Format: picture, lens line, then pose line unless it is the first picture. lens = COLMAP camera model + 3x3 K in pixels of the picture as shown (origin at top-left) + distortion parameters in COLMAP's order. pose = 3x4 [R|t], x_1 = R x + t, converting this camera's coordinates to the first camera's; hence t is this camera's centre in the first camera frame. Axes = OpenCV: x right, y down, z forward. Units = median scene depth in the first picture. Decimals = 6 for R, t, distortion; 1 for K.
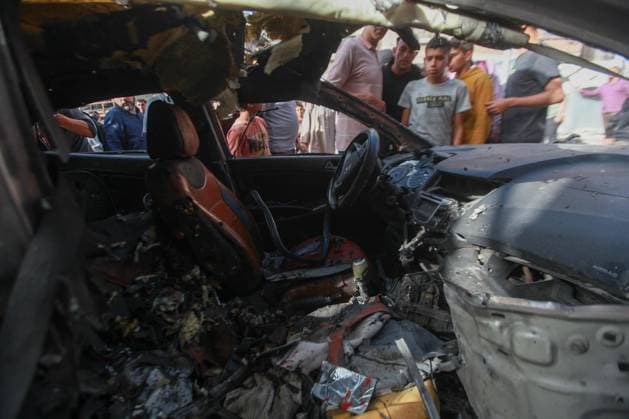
lens RADIAL K [[313.5, 0, 311.2], [0, 313.5, 213.8], [0, 0, 1]] dist [-0.043262, 0.014300]
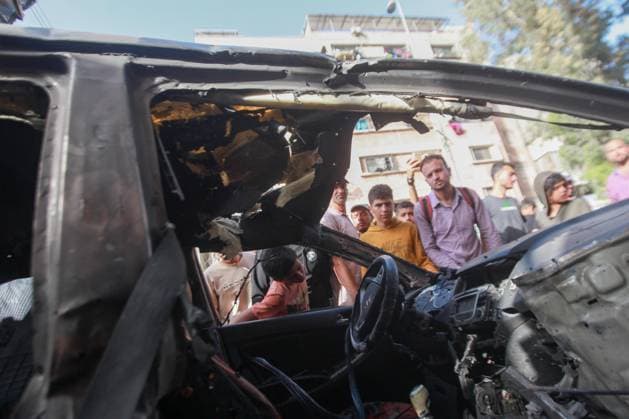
lens RADIAL K [[475.2, 0, 314.5], [0, 475.2, 209.5], [0, 0, 1]] dist [-0.054259, 0.009384]
pose [[0.966416, -0.065554, 0.248483, -0.452686], [0.213826, 0.741459, -0.636016, 0.633159], [-0.142547, 0.667788, 0.730575, -0.195192]]
